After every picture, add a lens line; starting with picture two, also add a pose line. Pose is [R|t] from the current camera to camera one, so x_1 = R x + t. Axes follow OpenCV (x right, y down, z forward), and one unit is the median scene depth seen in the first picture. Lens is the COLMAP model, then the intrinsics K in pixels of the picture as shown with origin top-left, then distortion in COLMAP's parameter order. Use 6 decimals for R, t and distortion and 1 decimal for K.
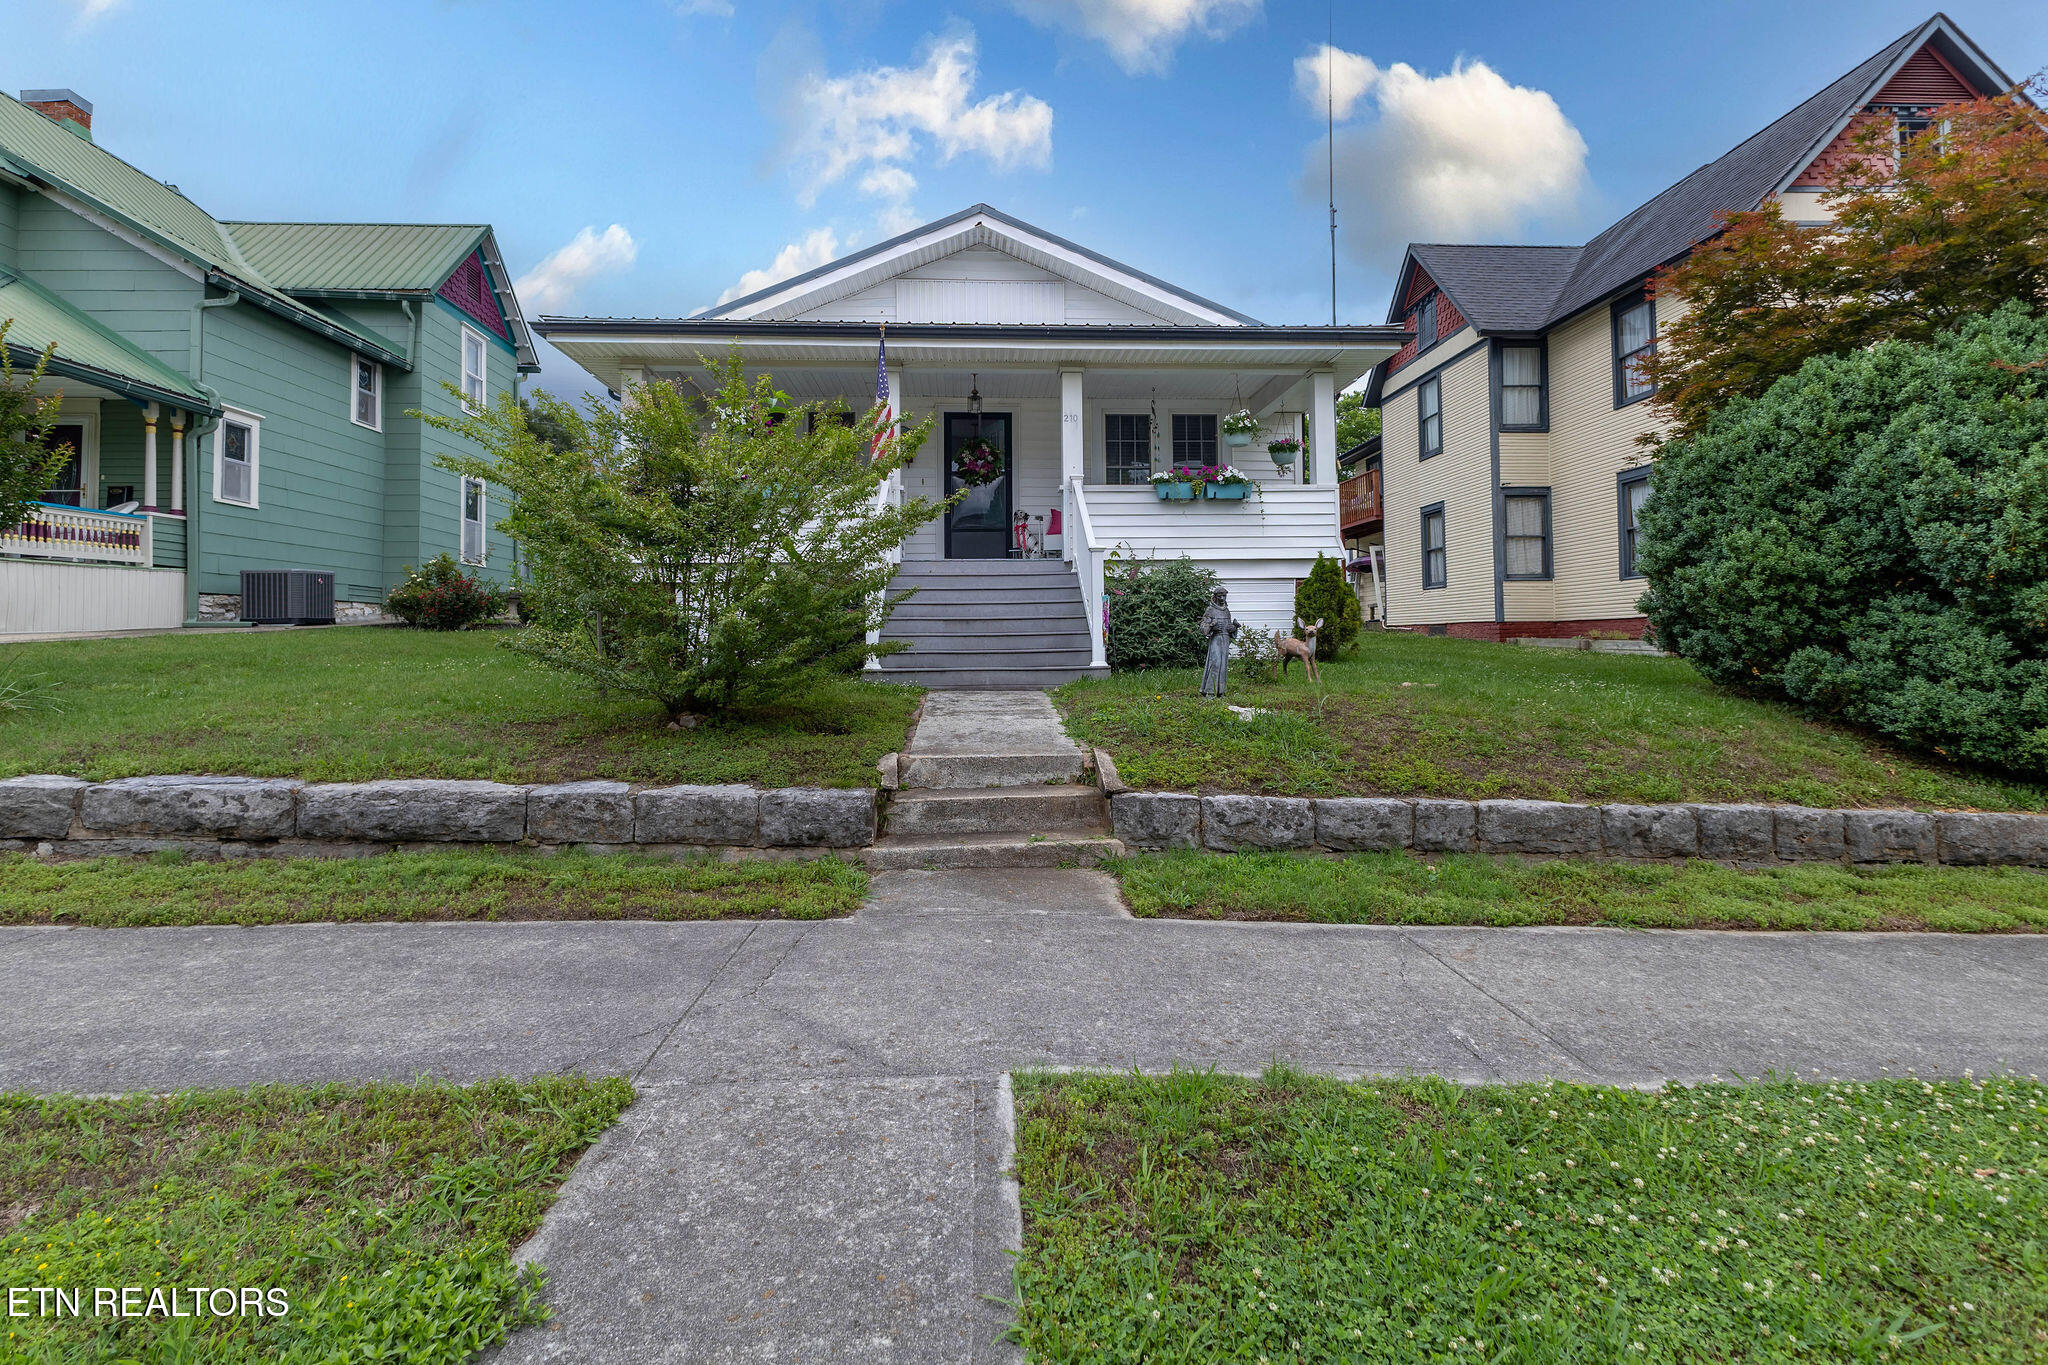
lens RADIAL K [[926.8, 0, 1022.0], [0, 926.8, 615.5], [0, 0, 1]] dist [0.012892, -0.000269]
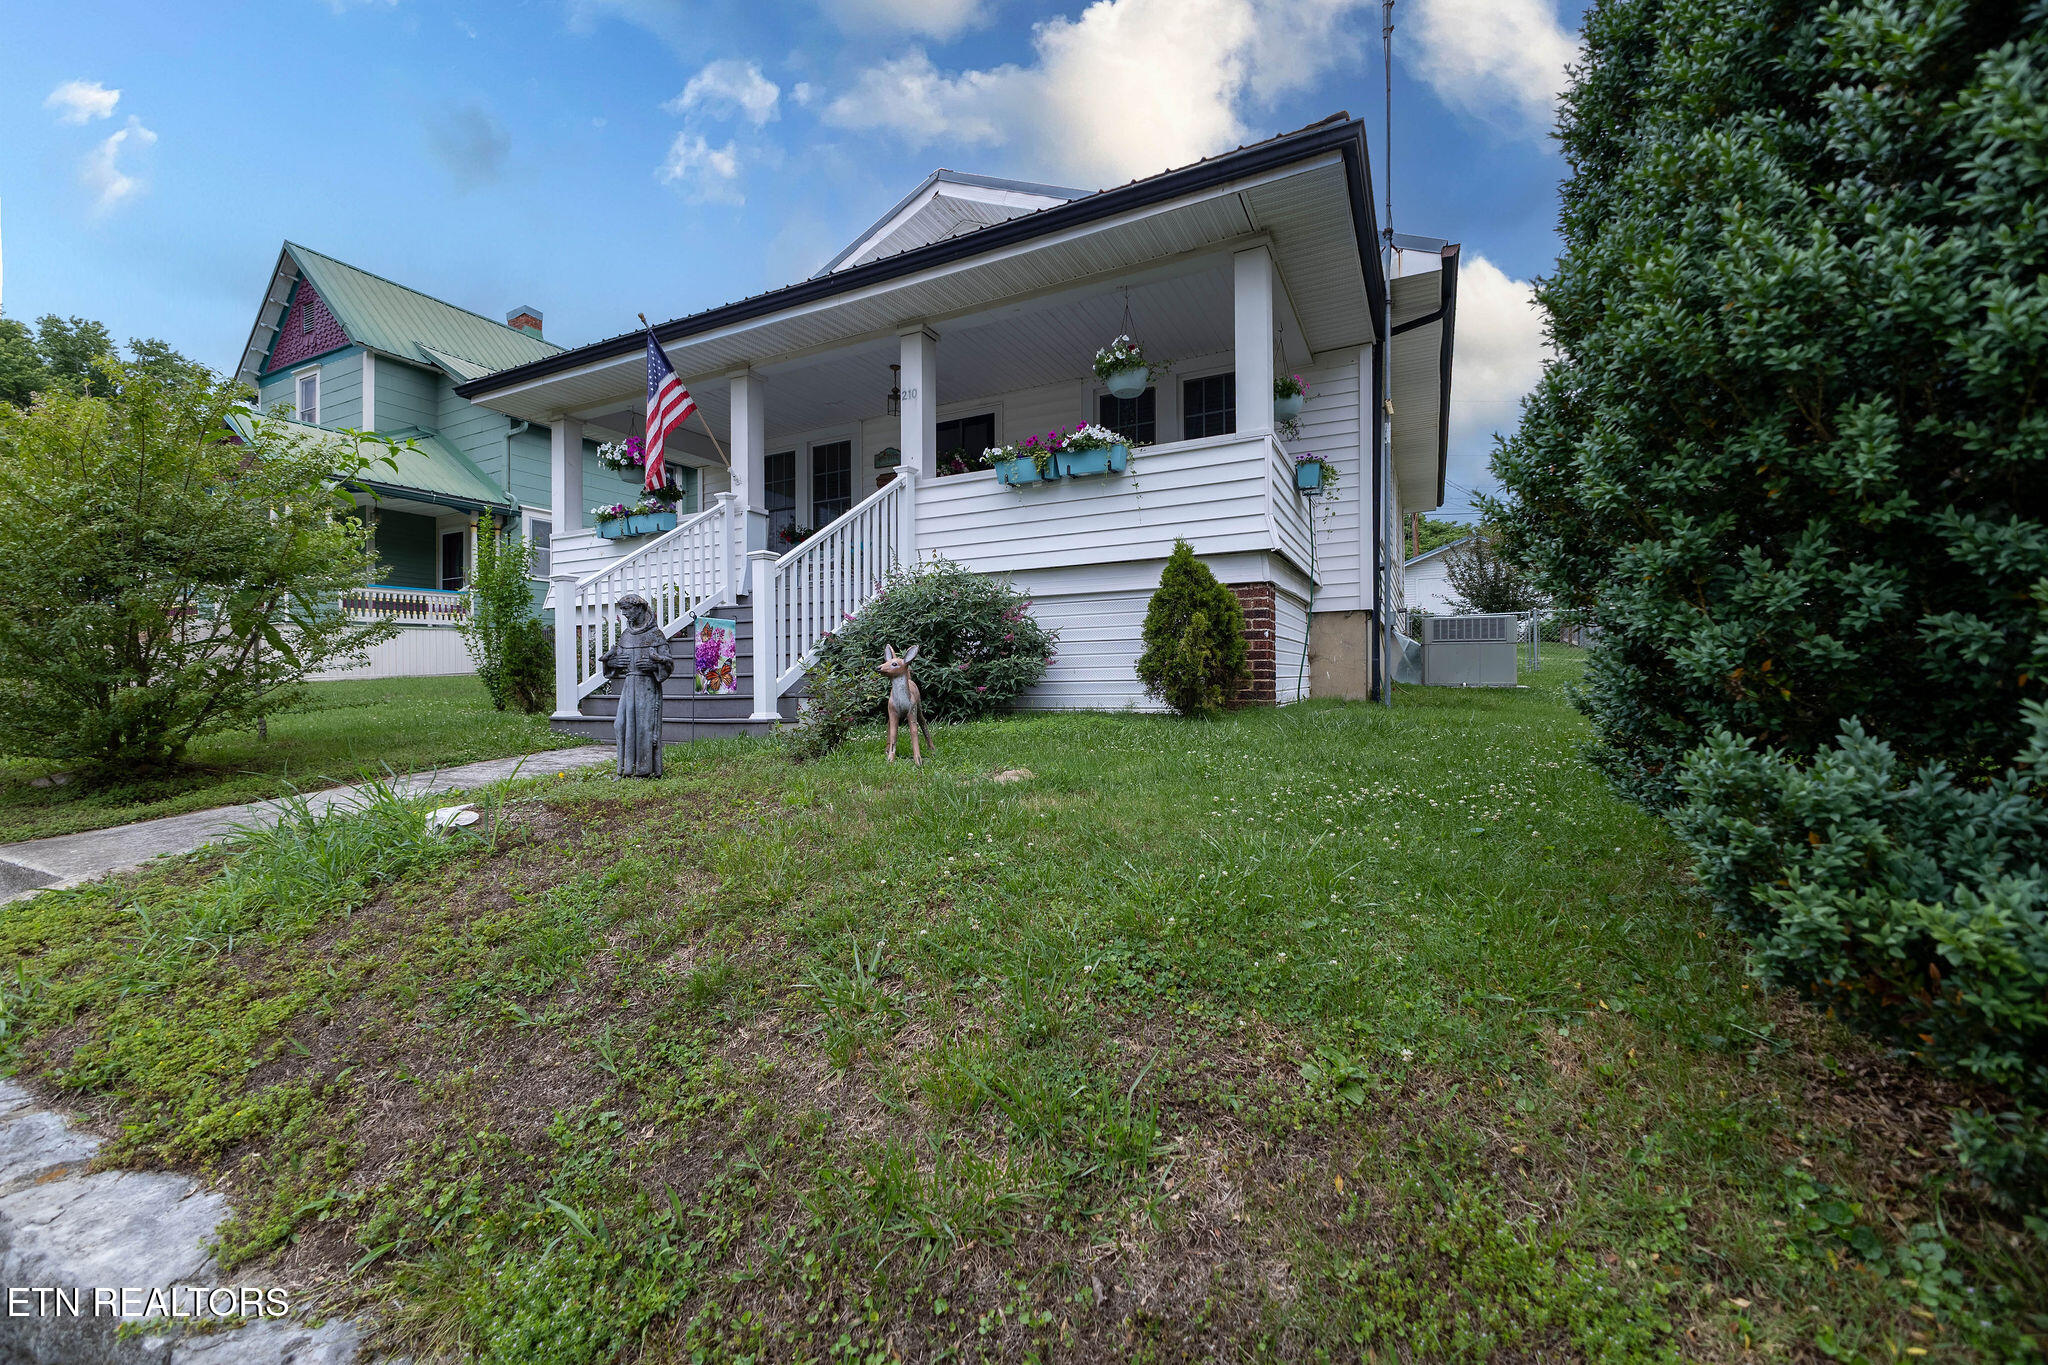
lens RADIAL K [[809.0, 0, 1024.0], [0, 809.0, 682.5], [0, 0, 1]] dist [-0.002044, -0.000401]
pose [[0.863387, 0.003930, -0.504527, 0.751897], [0.007419, 0.999763, 0.020484, 0.019511], [0.504488, -0.021428, 0.863153, 0.739989]]
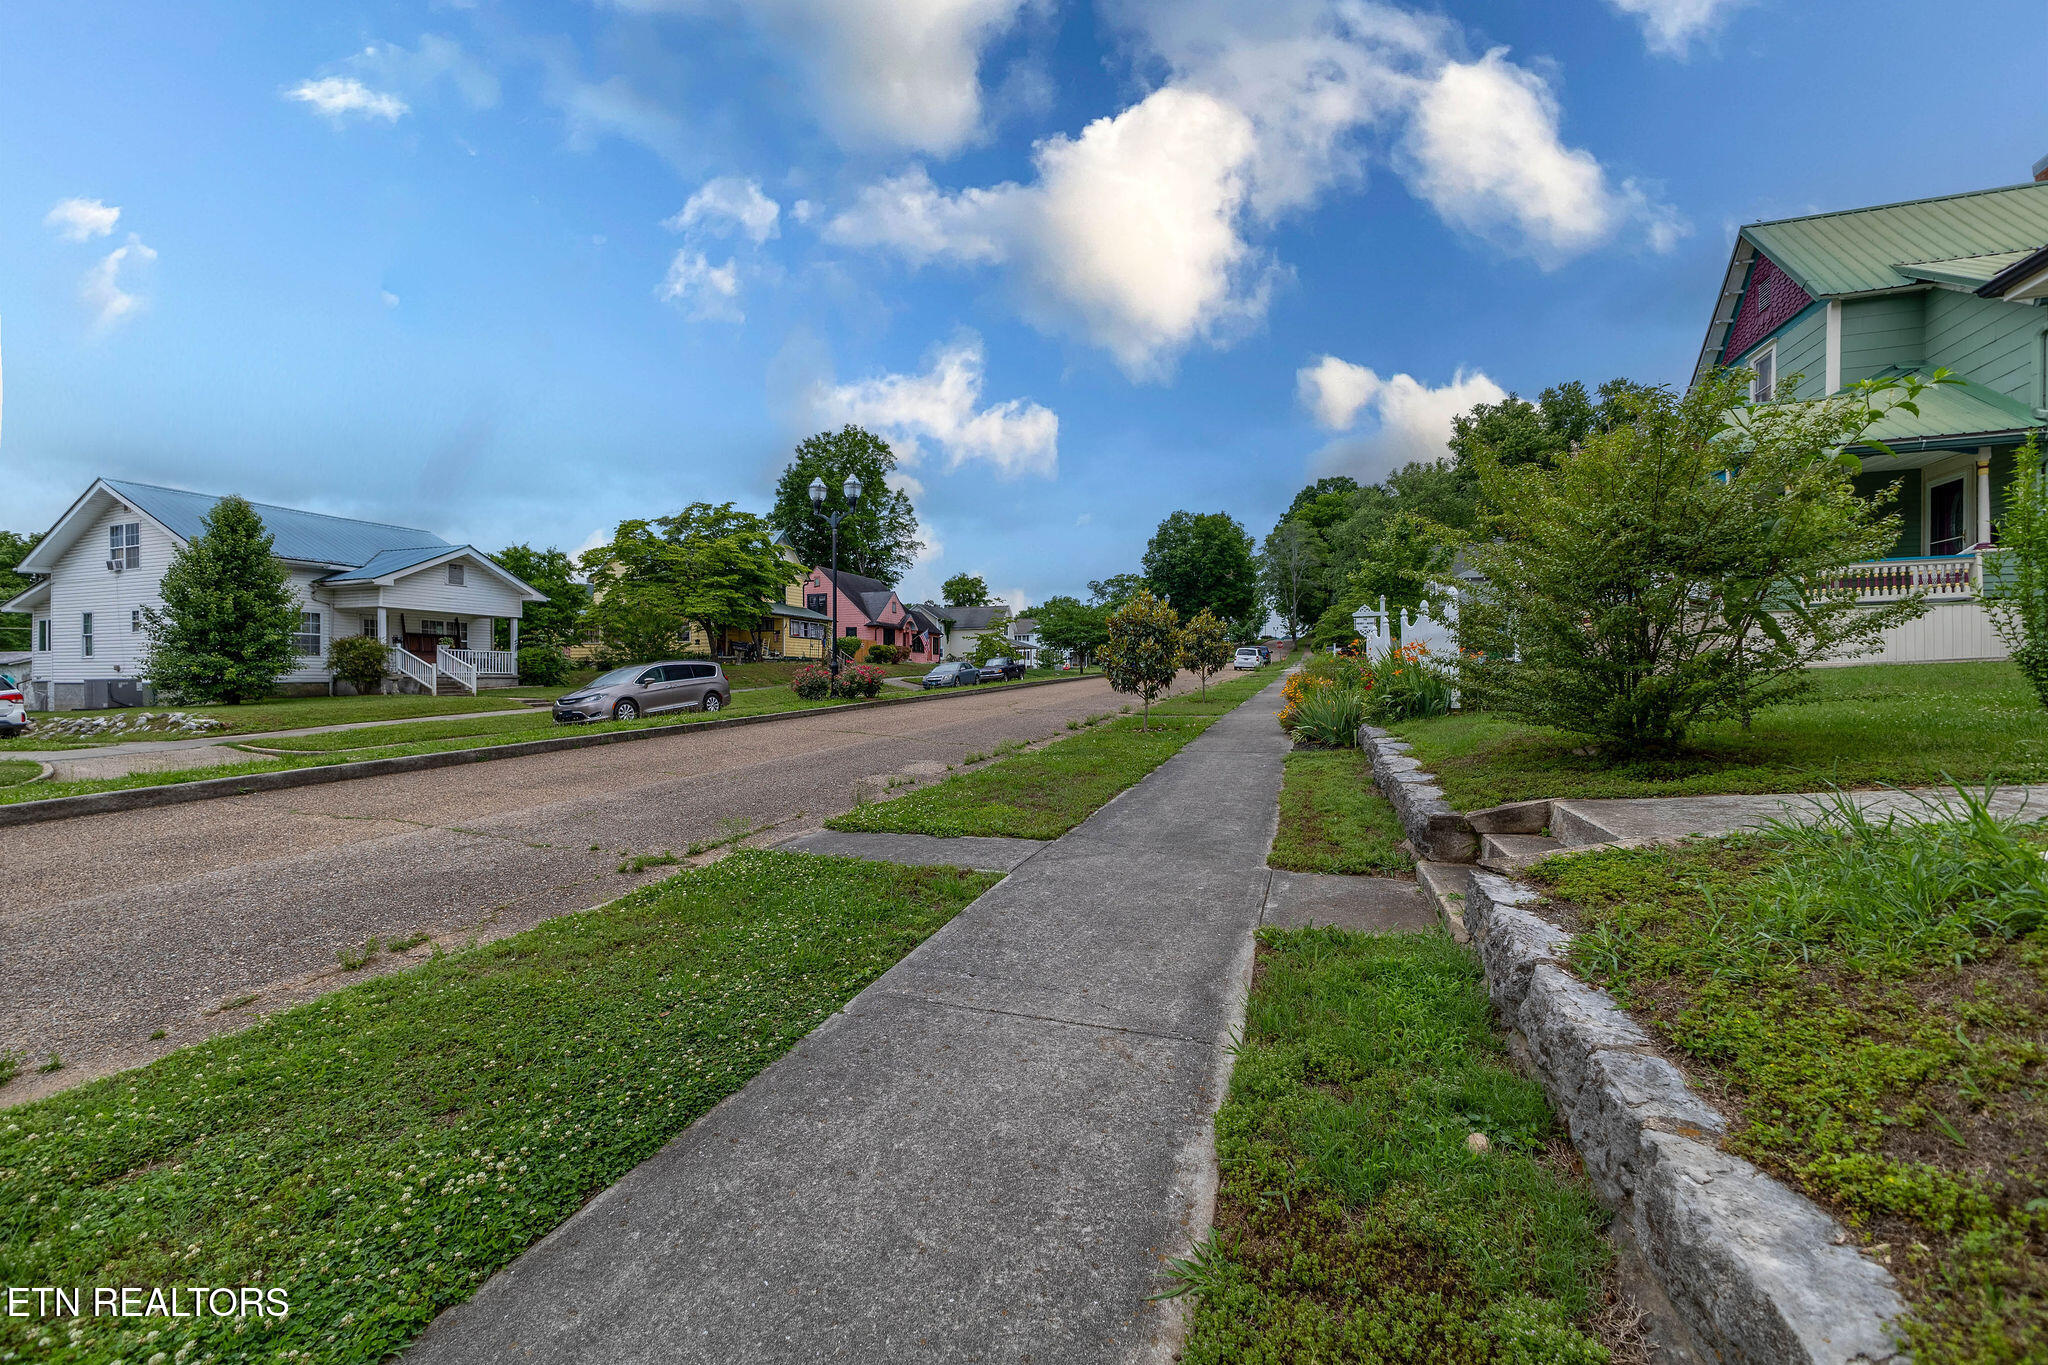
lens RADIAL K [[809.0, 0, 1024.0], [0, 809.0, 682.5], [0, 0, 1]] dist [-0.002044, -0.000401]
pose [[-0.396570, 0.017286, -0.917842, 0.624593], [0.022357, 0.999708, 0.009168, 0.015226], [0.917732, -0.016884, -0.396841, 0.656716]]
